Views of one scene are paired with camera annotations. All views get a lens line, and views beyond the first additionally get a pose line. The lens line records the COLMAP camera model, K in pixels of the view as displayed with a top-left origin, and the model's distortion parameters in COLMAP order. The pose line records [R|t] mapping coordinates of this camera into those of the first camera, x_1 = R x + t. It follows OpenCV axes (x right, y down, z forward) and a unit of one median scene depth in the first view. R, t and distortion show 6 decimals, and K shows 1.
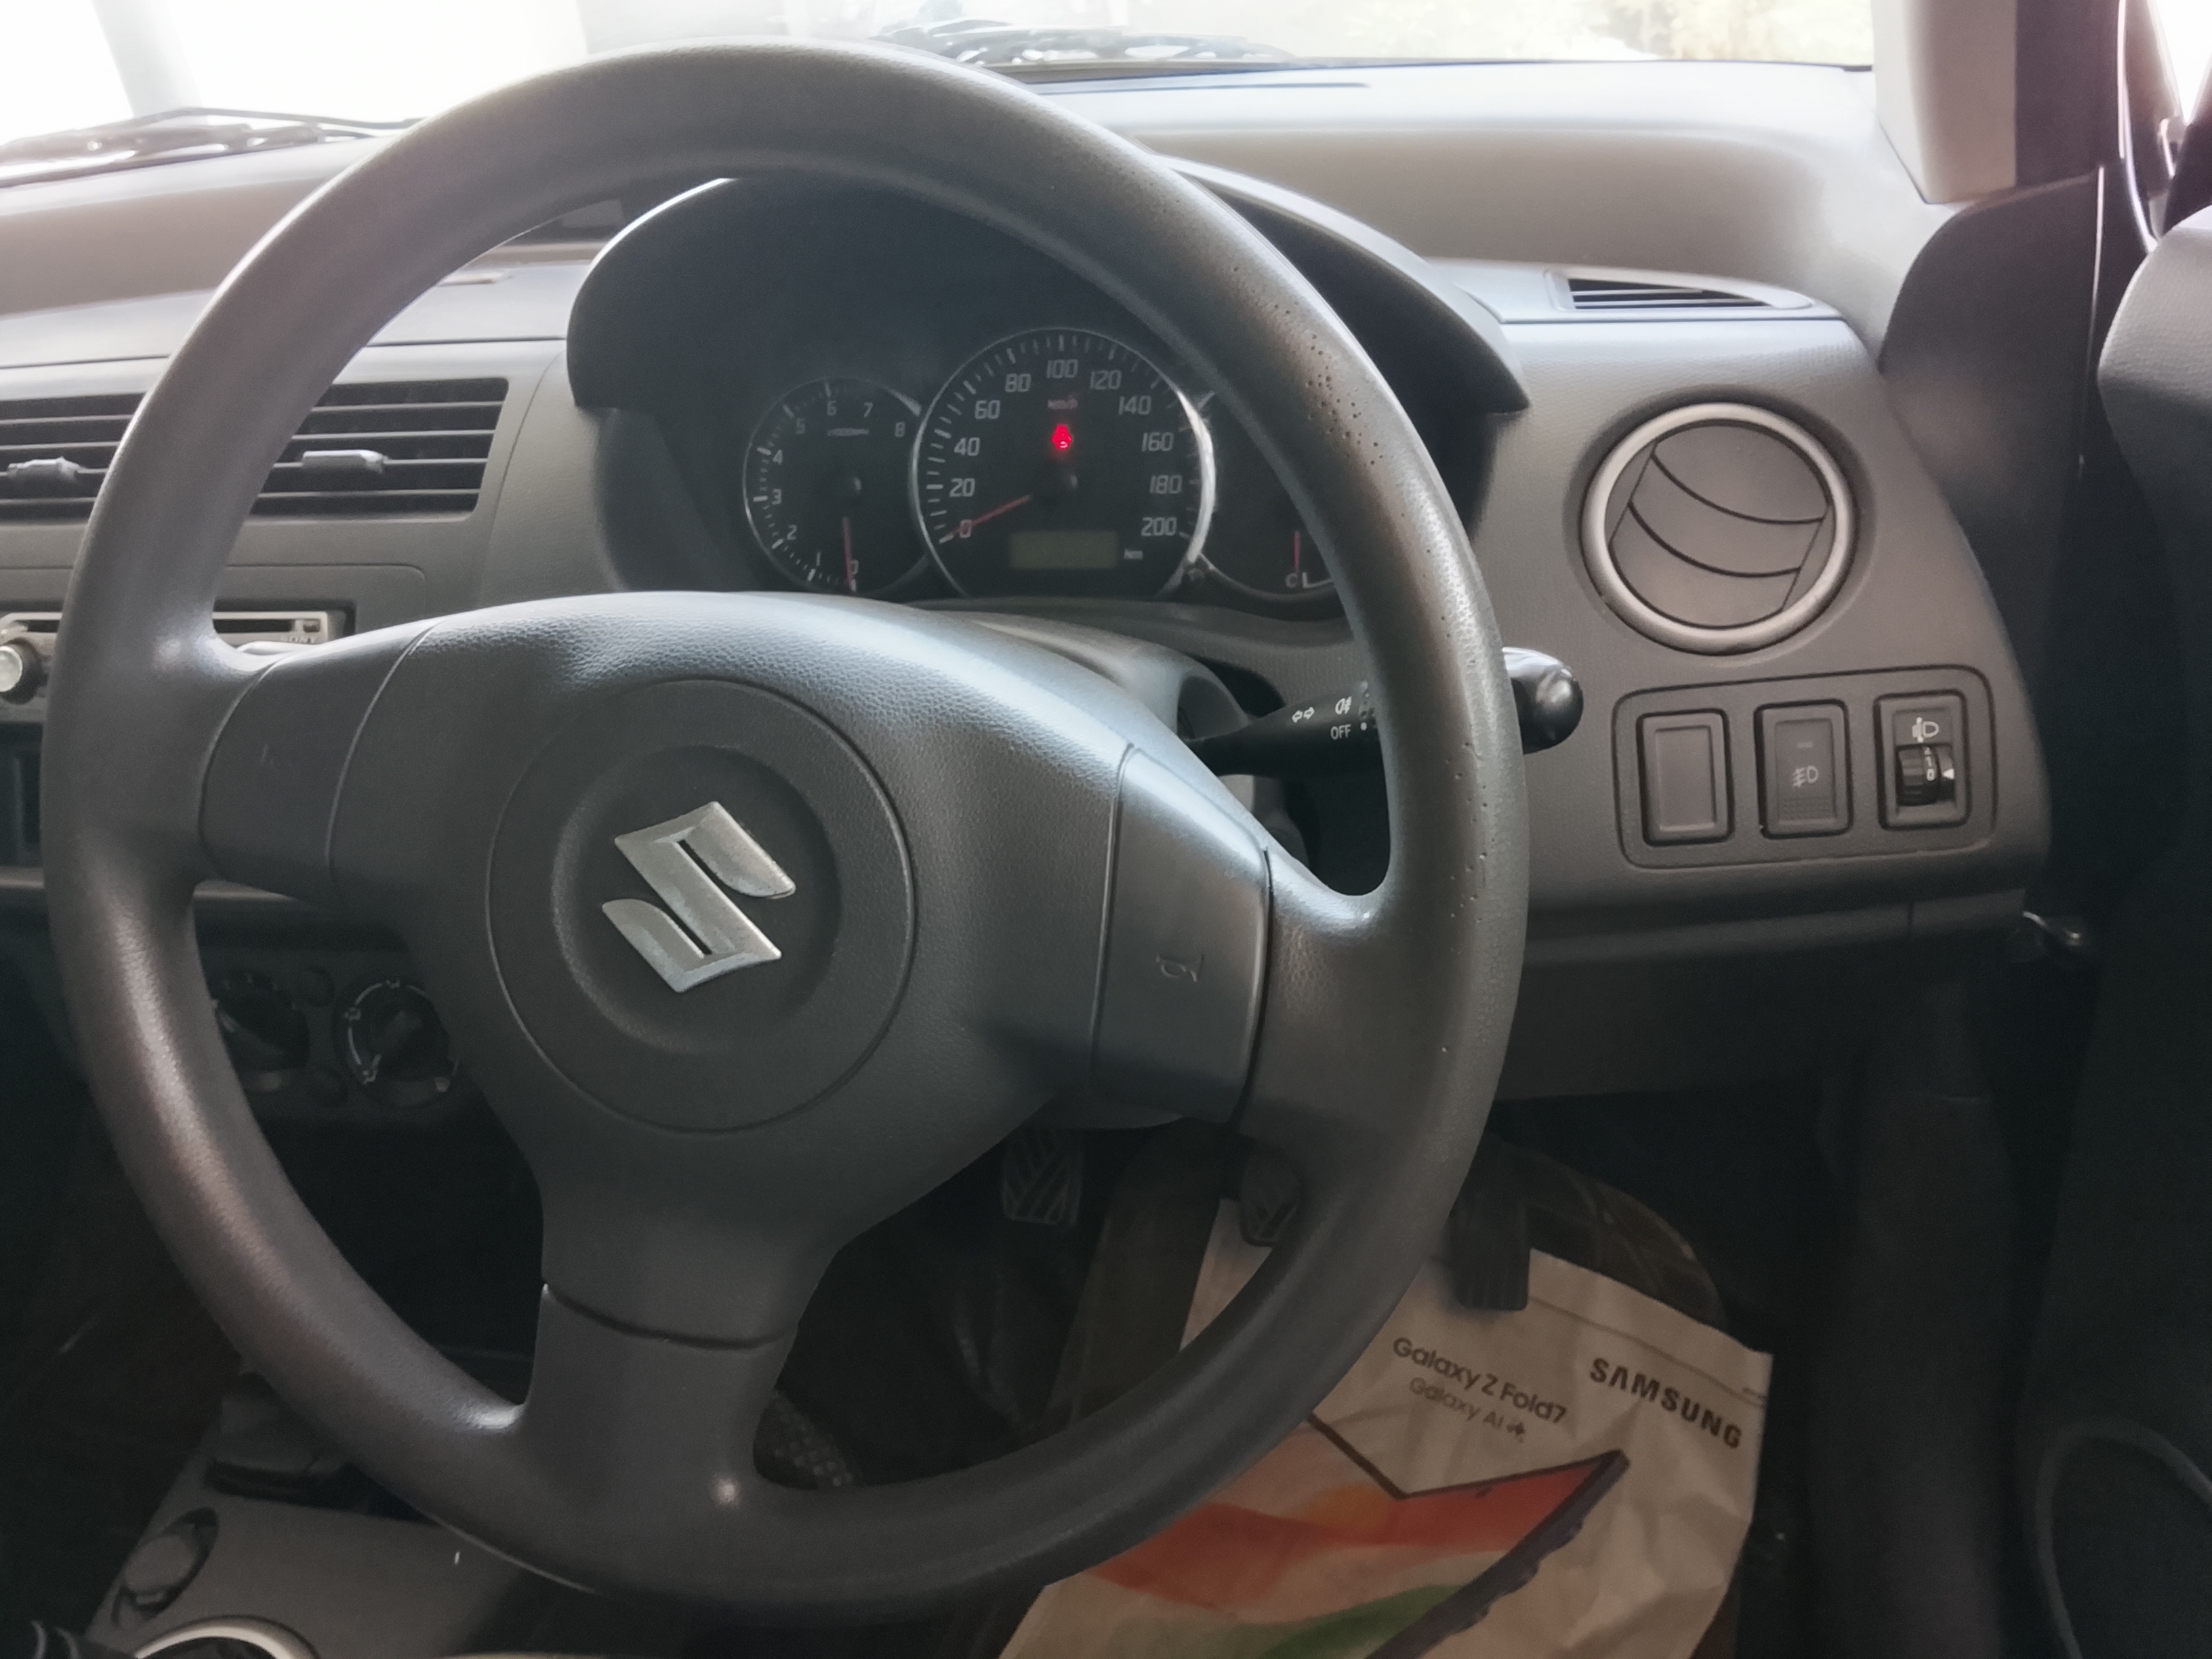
lens RADIAL K [[1842.5, 0, 1107.3], [0, 1842.5, 838.6], [0, 0, 1]] dist [0.089001, -0.116364]
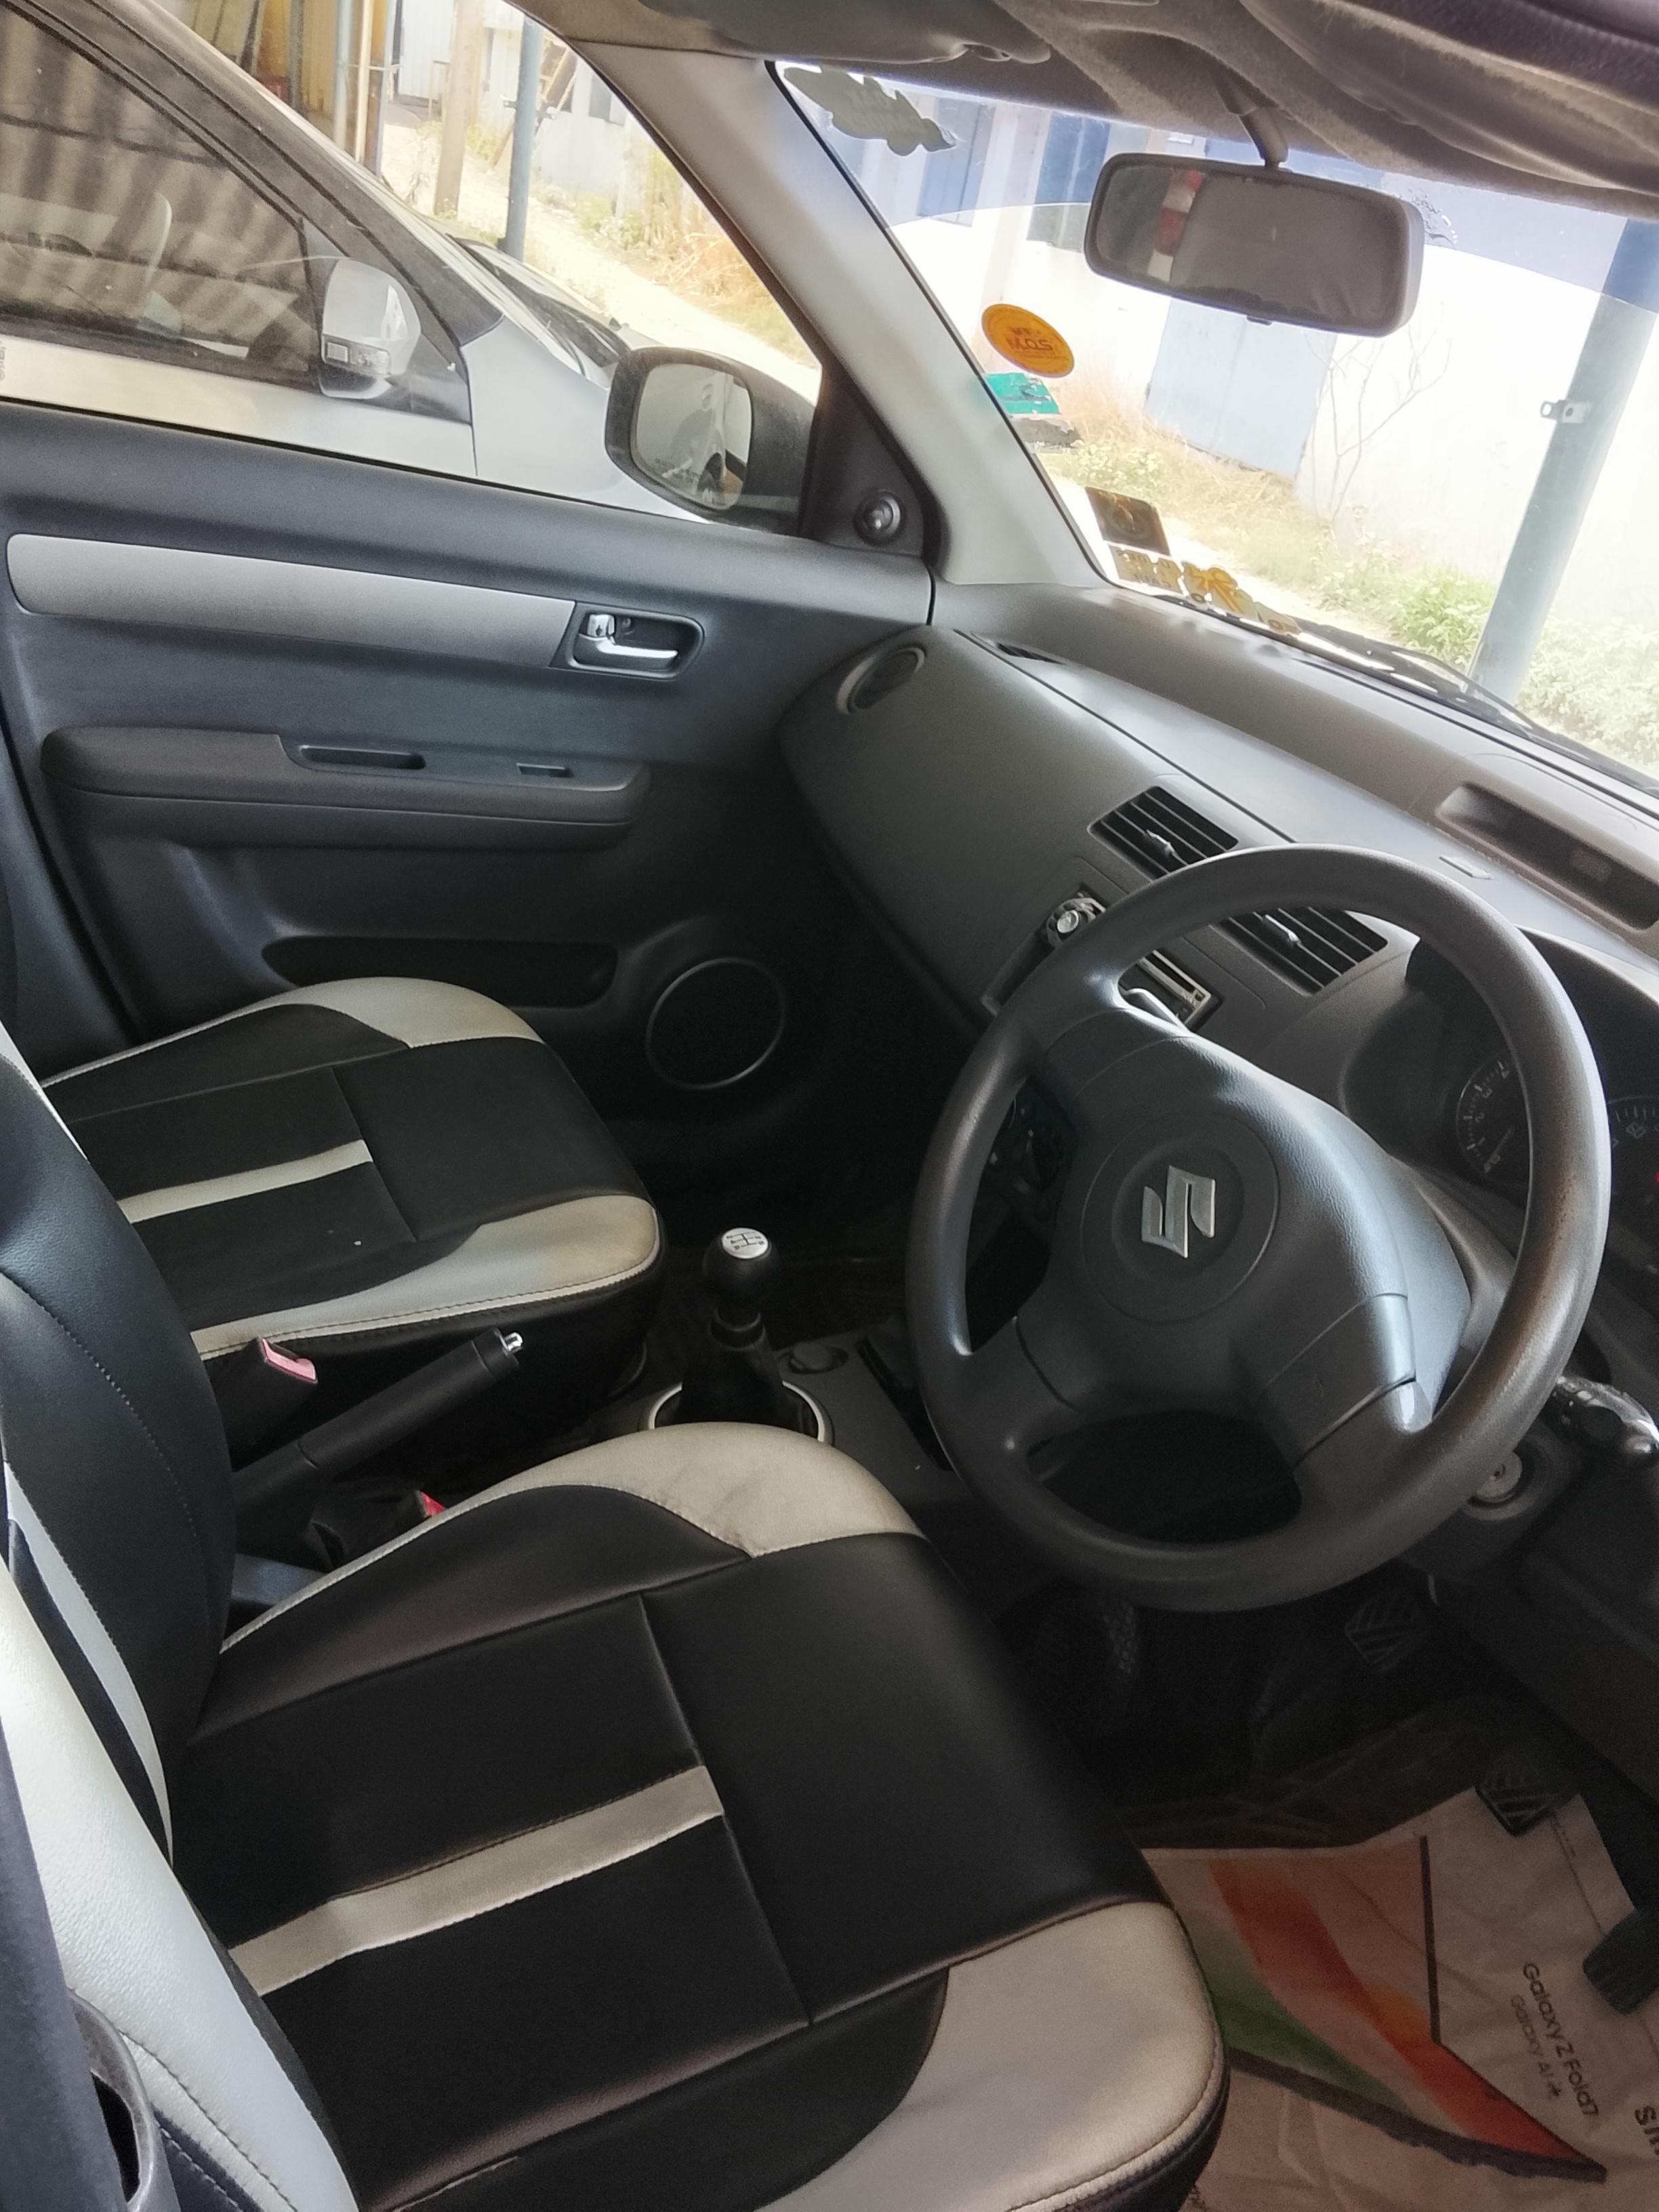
lens RADIAL K [[1618.1, 0, 829.5], [0, 1618.1, 1106.0], [0, 0, 1]] dist [0.009762, 0.002061]
pose [[0.591322, 0.591498, -0.548150, 0.157796], [-0.623354, 0.766492, 0.154659, -0.031710], [0.511633, 0.250238, 0.821956, -0.239802]]
